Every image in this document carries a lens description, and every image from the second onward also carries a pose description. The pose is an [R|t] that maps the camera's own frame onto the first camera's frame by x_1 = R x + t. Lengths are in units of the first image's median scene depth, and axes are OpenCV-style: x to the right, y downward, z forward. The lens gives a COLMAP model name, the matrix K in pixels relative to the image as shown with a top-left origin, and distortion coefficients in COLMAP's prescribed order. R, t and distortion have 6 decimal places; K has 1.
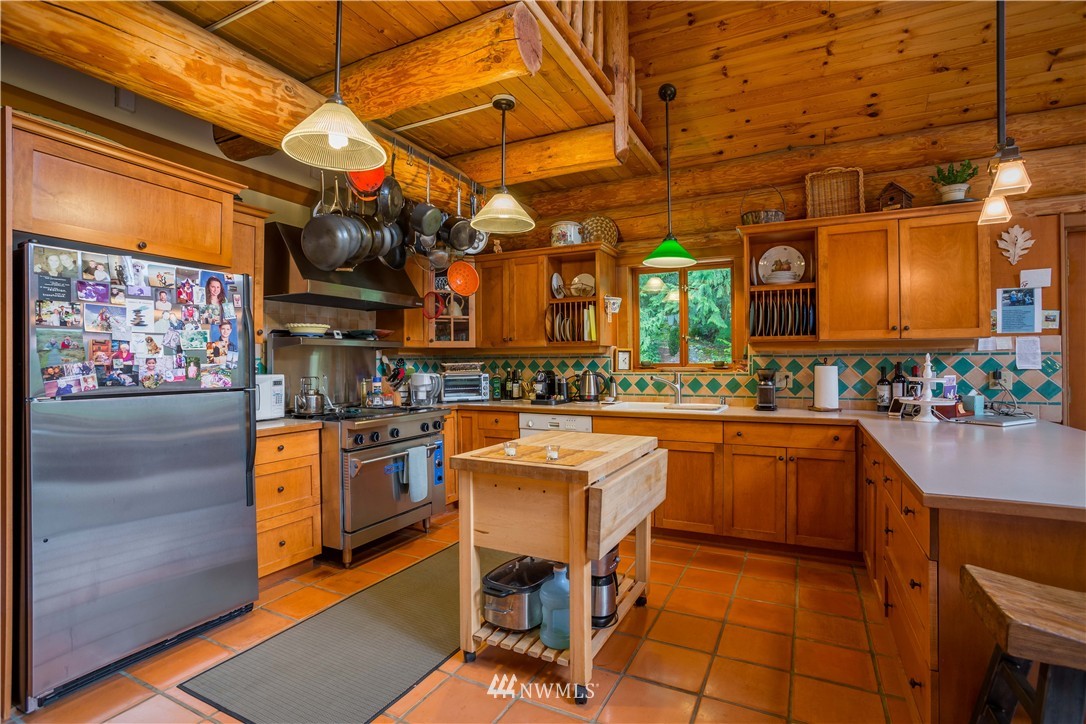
lens RADIAL K [[534.3, 0, 540.5], [0, 534.3, 355.4], [0, 0, 1]] dist [-0.023700, 0.000691]
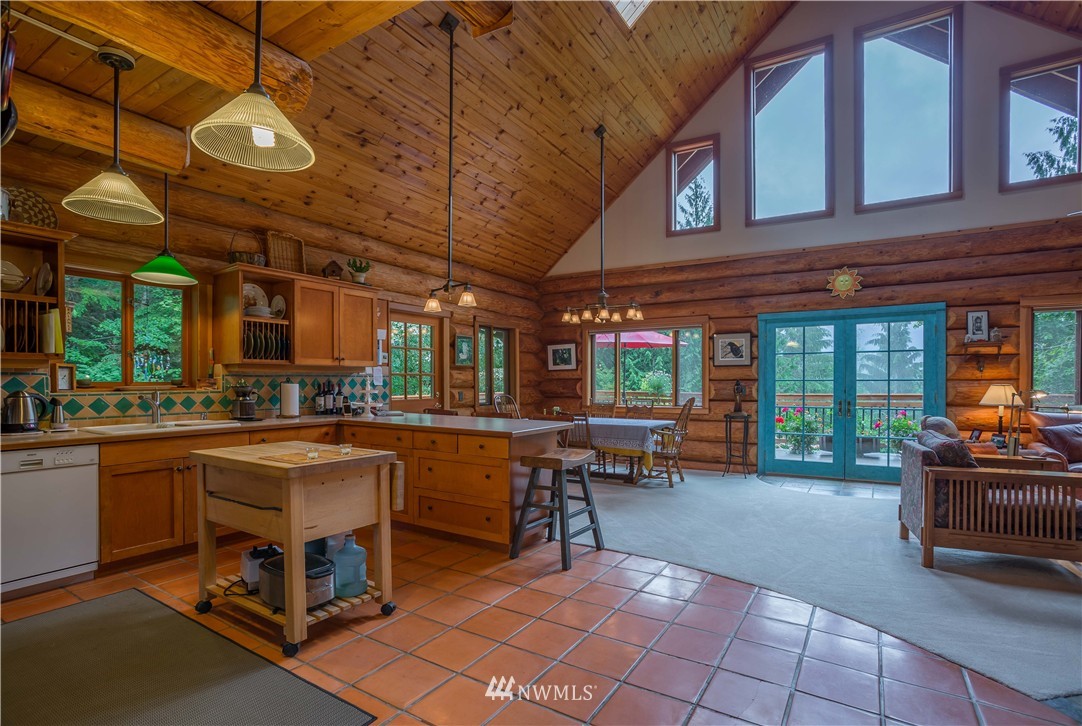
lens RADIAL K [[533.8, 0, 549.4], [0, 533.8, 378.7], [0, 0, 1]] dist [-0.024330, 0.000697]
pose [[0.079099, 0.006547, 0.996845, -0.776909], [-0.012964, 0.999901, -0.005539, 0.006729], [-0.996782, -0.012485, 0.079176, 0.263418]]
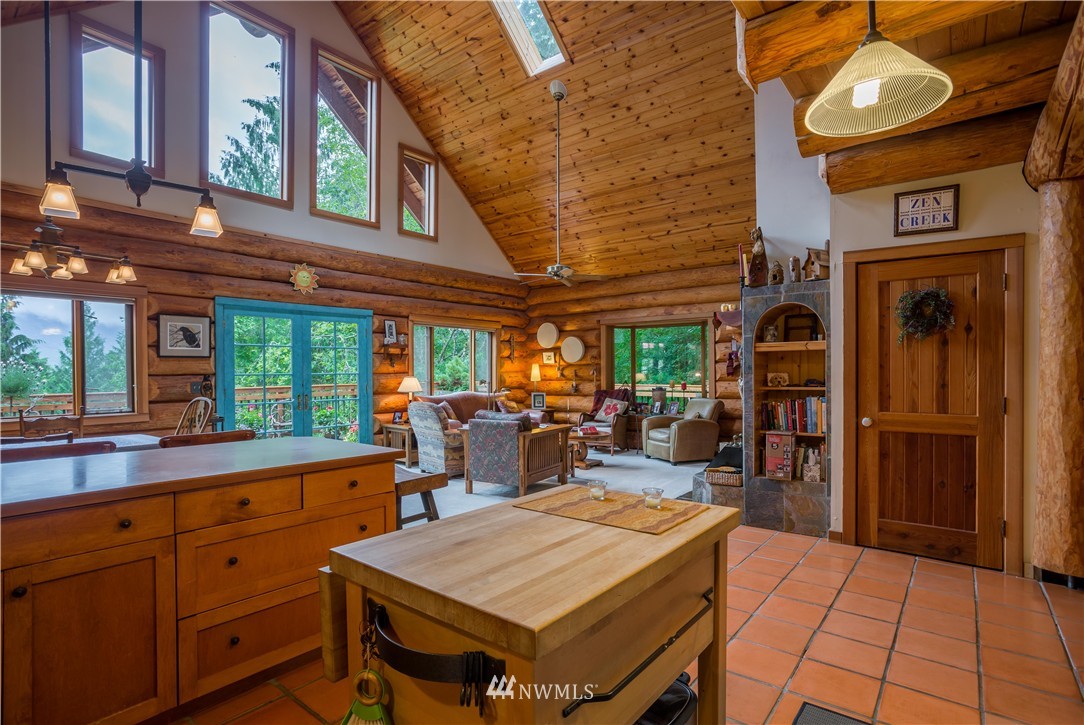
lens RADIAL K [[534.7, 0, 550.4], [0, 534.7, 378.2], [0, 0, 1]] dist [-0.024330, 0.000697]
pose [[-0.979579, 0.007193, 0.200930, -0.078754], [0.007180, 0.999974, -0.000792, 0.010906], [-0.200931, 0.000667, -0.979605, 1.090578]]
